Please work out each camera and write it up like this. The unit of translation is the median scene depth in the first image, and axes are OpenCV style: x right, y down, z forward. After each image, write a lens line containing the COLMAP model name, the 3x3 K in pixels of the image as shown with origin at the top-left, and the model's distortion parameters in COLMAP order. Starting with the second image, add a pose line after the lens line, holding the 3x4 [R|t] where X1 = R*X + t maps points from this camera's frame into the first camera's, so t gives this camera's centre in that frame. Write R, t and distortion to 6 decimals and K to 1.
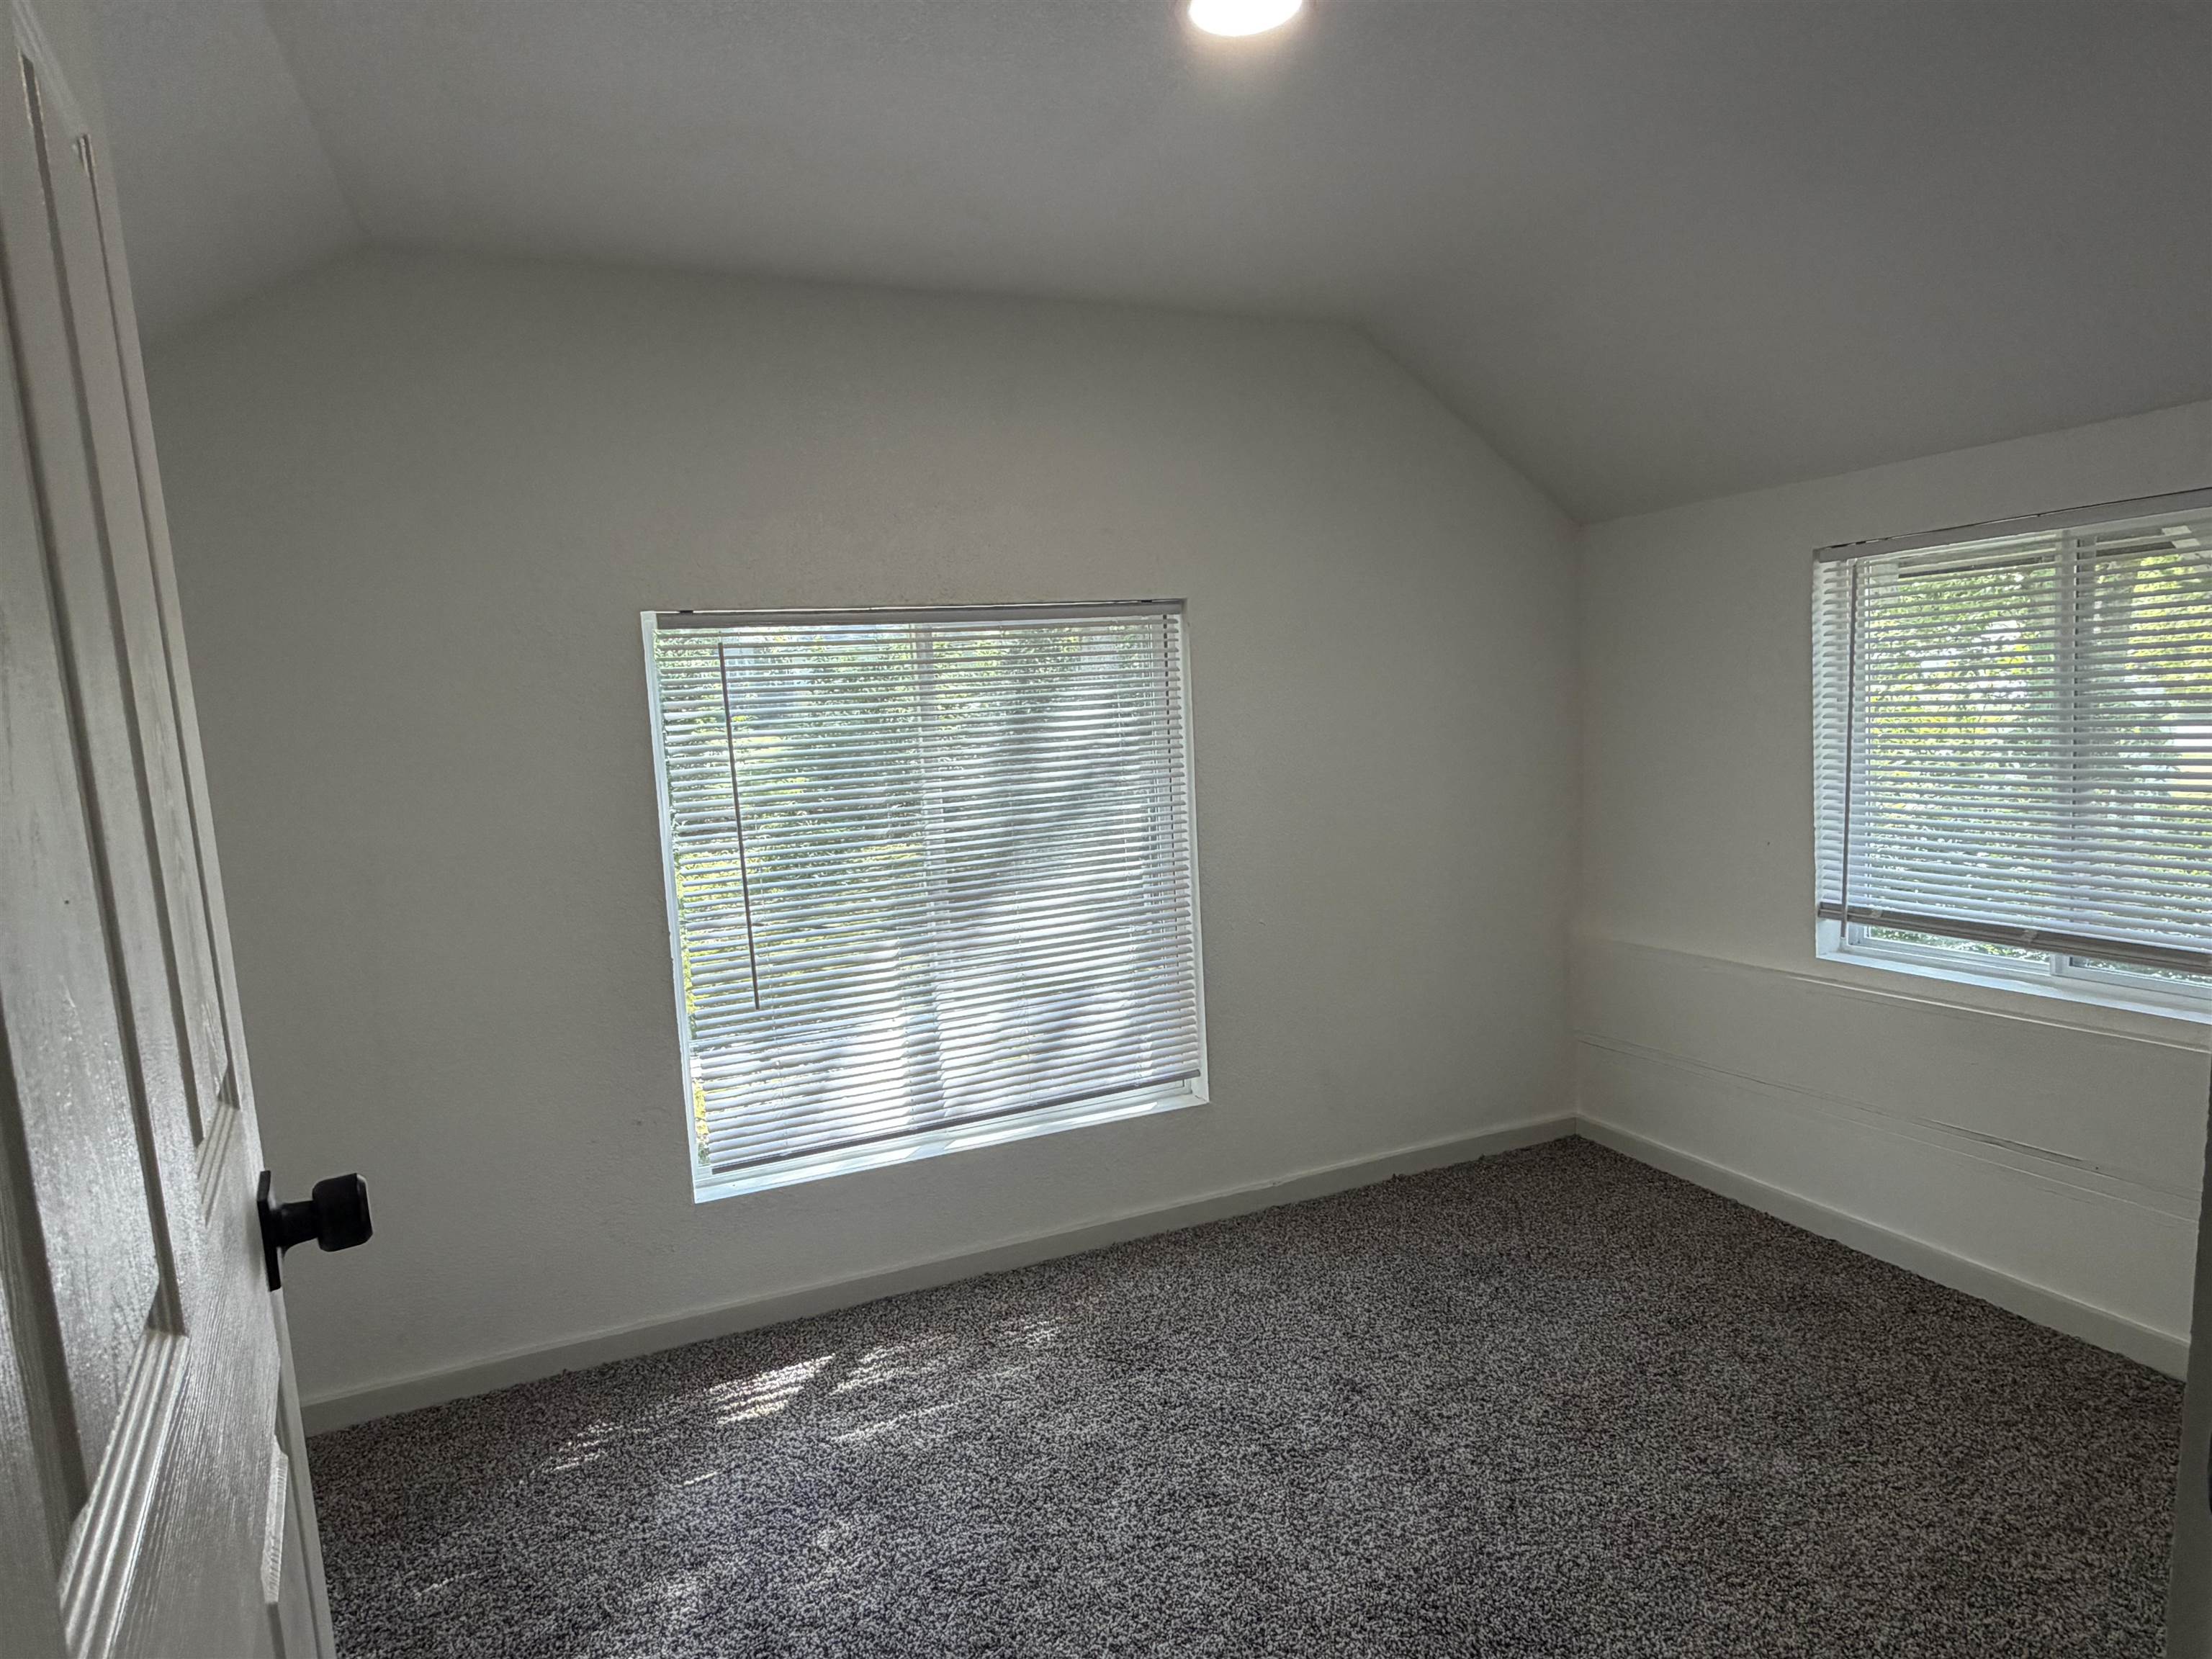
lens RADIAL K [[1261.1, 0, 1106.0], [0, 1261.1, 829.5], [0, 0, 1]] dist [0.000992, 0.004281]
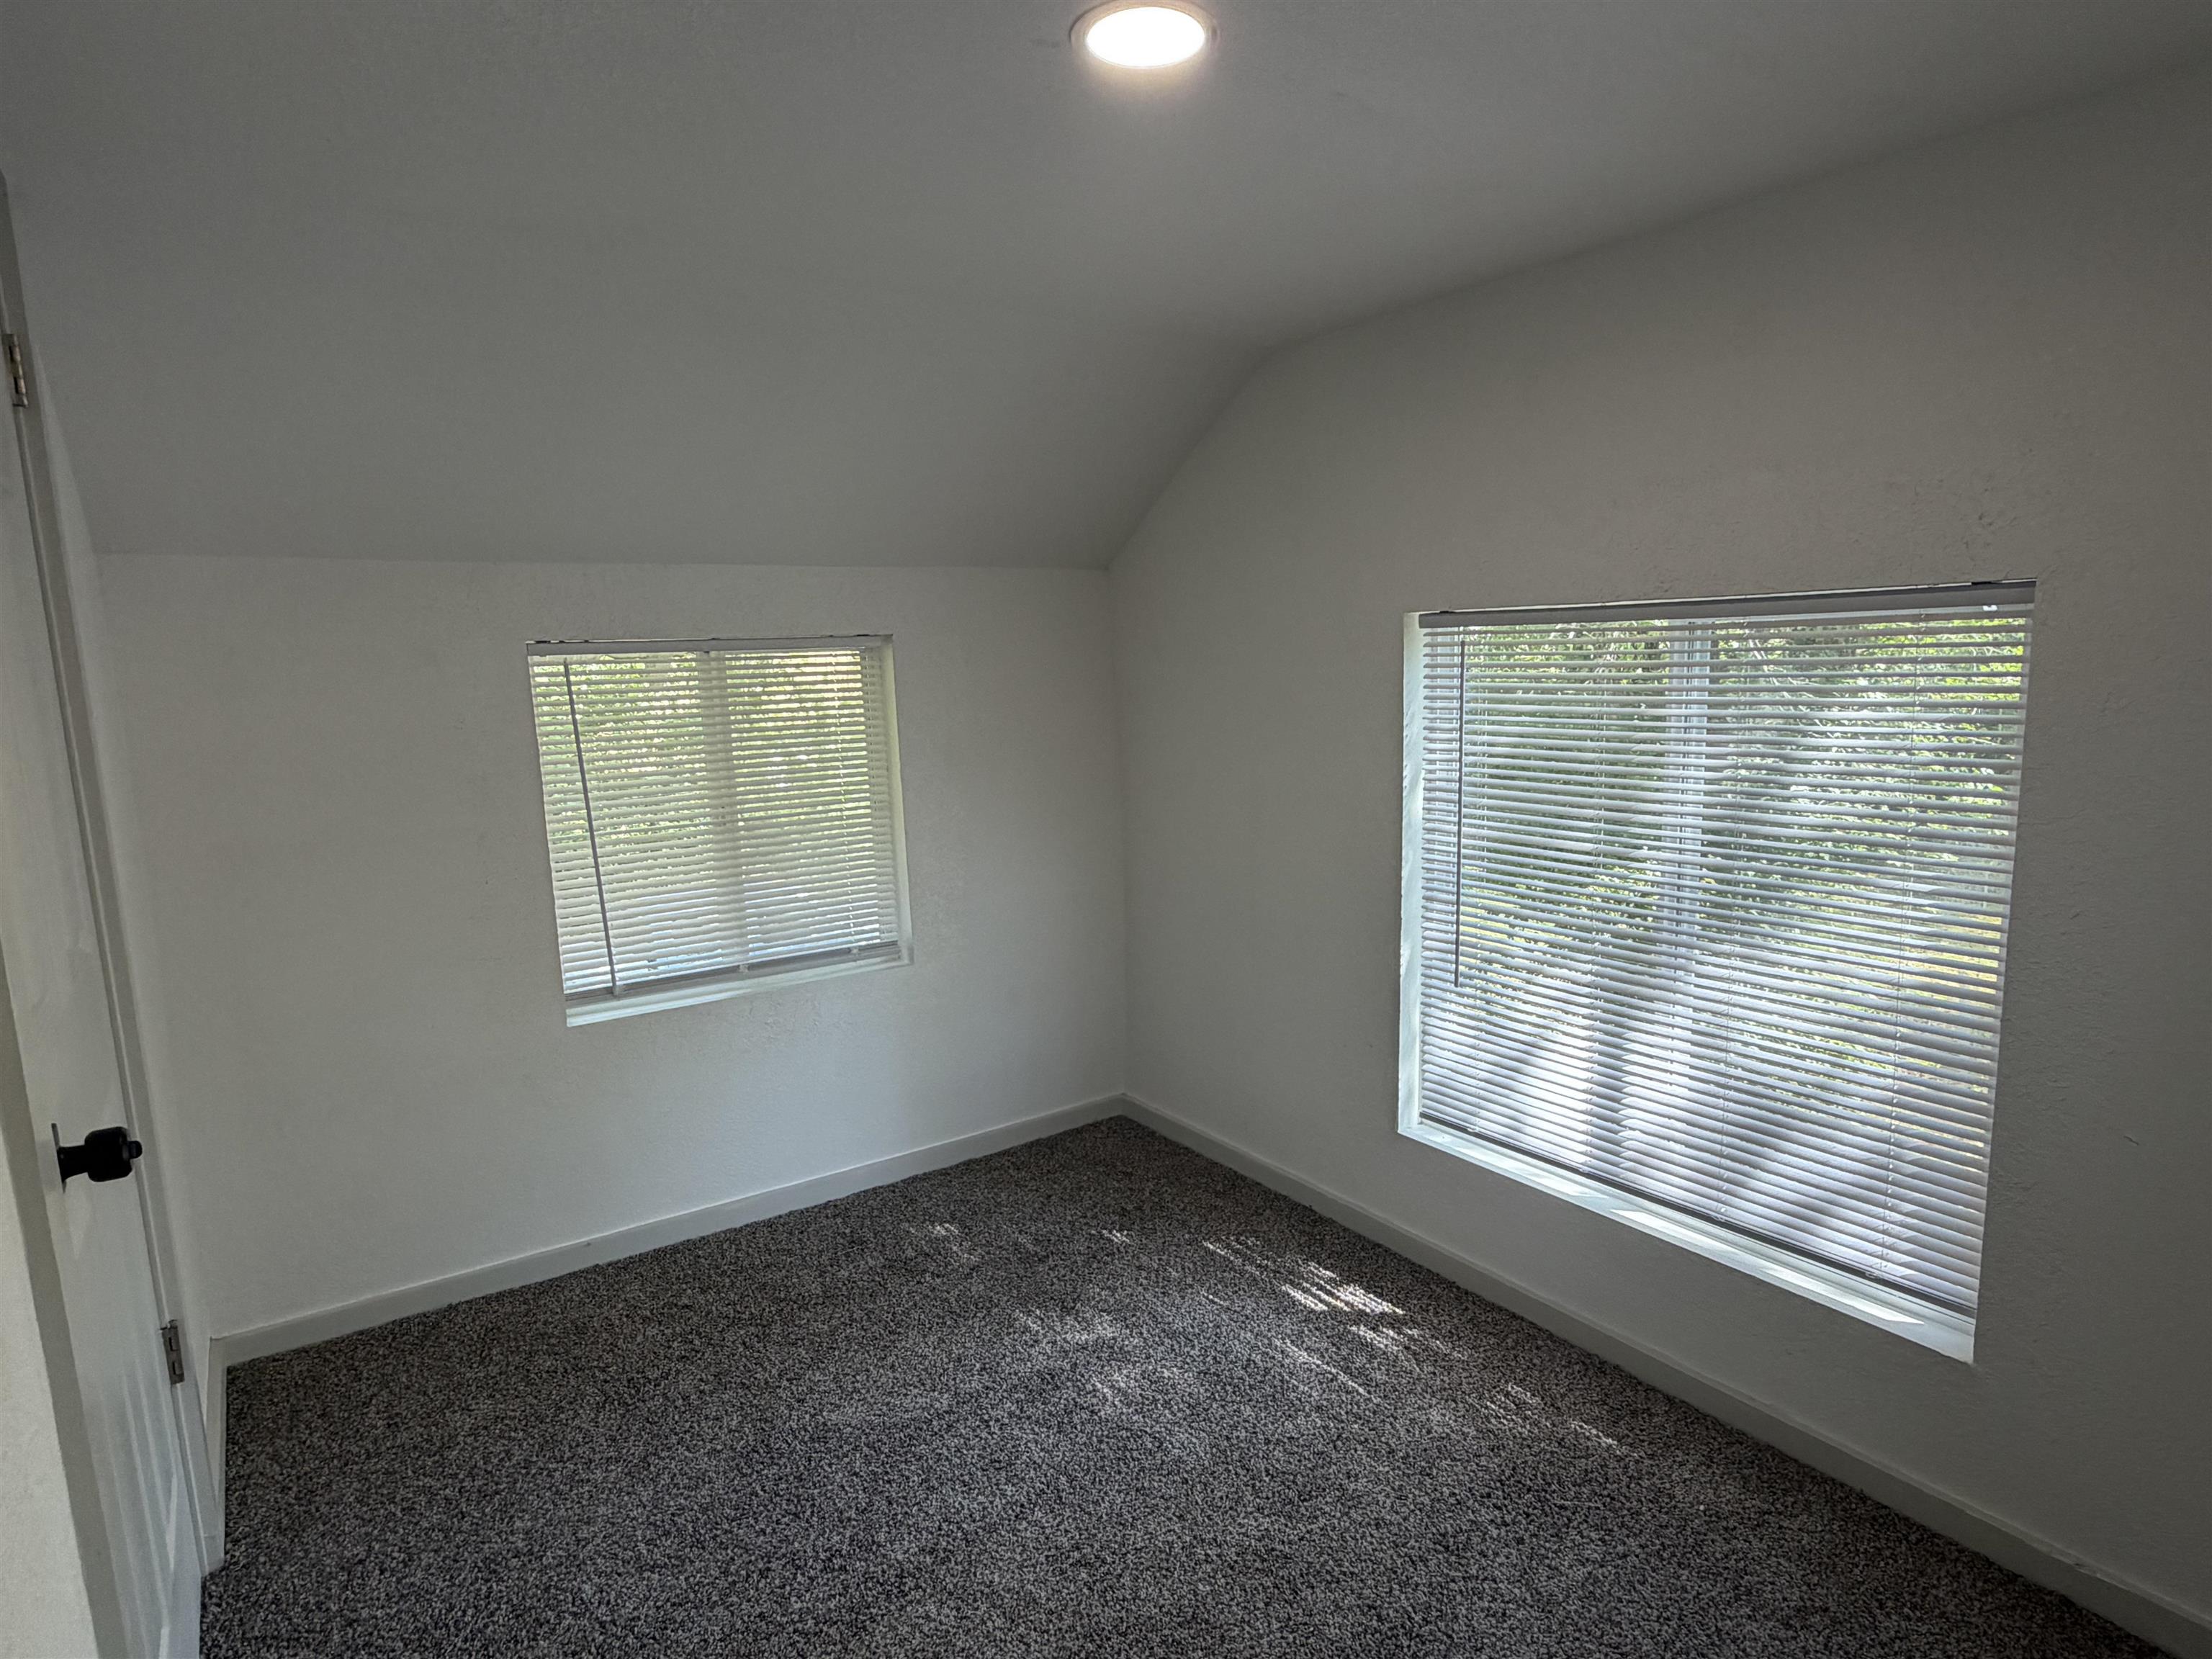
lens RADIAL K [[1261.1, 0, 1106.0], [0, 1261.1, 829.5], [0, 0, 1]] dist [0.000992, 0.004281]
pose [[0.197180, 0.175908, -0.964457, 0.667102], [-0.116079, 0.981039, 0.155200, -0.117386], [0.973471, 0.081351, 0.213861, 0.472597]]
